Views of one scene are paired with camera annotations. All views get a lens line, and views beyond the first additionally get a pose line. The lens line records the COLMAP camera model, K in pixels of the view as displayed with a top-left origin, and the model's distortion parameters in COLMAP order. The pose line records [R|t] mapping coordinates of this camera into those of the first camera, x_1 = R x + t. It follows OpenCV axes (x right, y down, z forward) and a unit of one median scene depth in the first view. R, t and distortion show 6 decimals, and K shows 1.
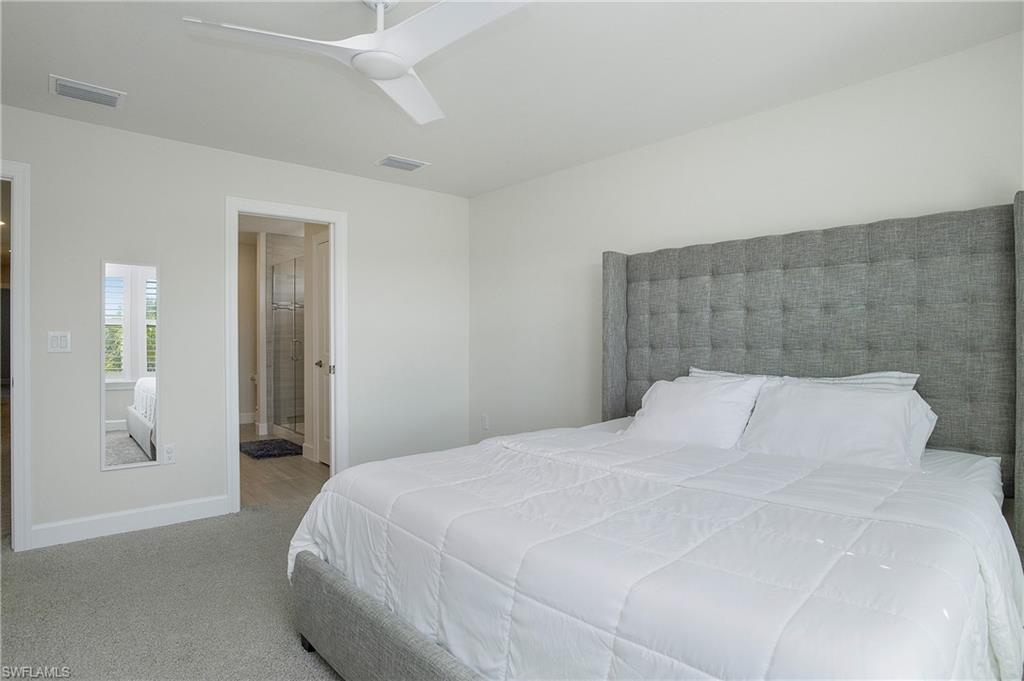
lens RADIAL K [[565.2, 0, 515.2], [0, 565.2, 335.4], [0, 0, 1]] dist [-0.045571, 0.002086]
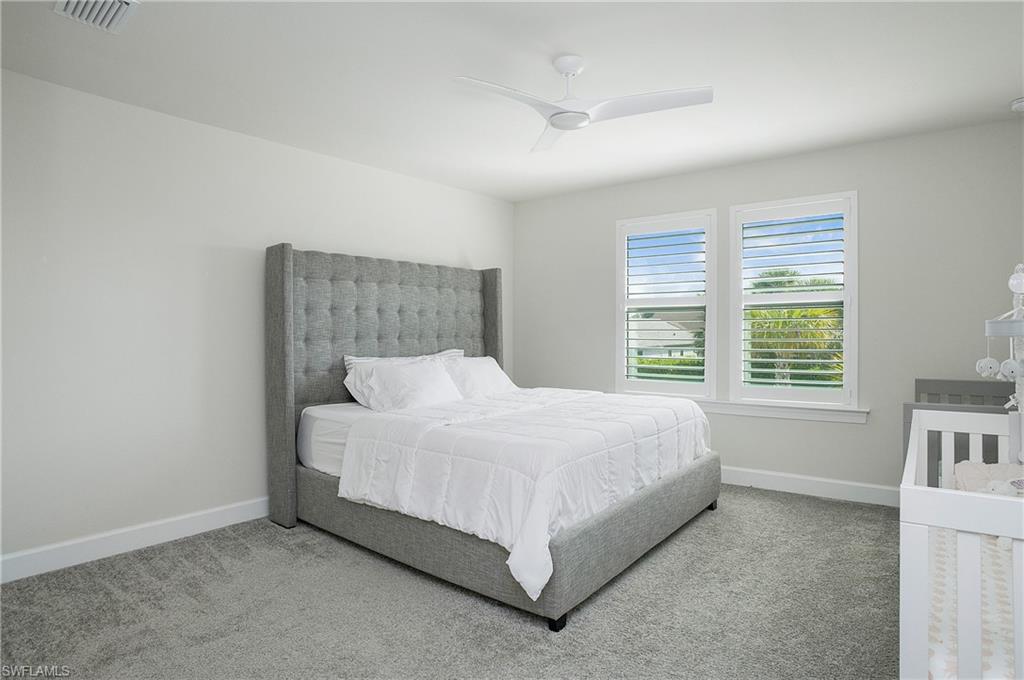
lens RADIAL K [[607.5, 0, 519.5], [0, 607.5, 335.0], [0, 0, 1]] dist [-0.023931, 0.002841]
pose [[-0.201969, -0.006124, 0.979373, -1.156624], [-0.001644, 0.999981, 0.005914, 0.004517], [-0.979391, -0.000415, -0.201975, 1.009927]]
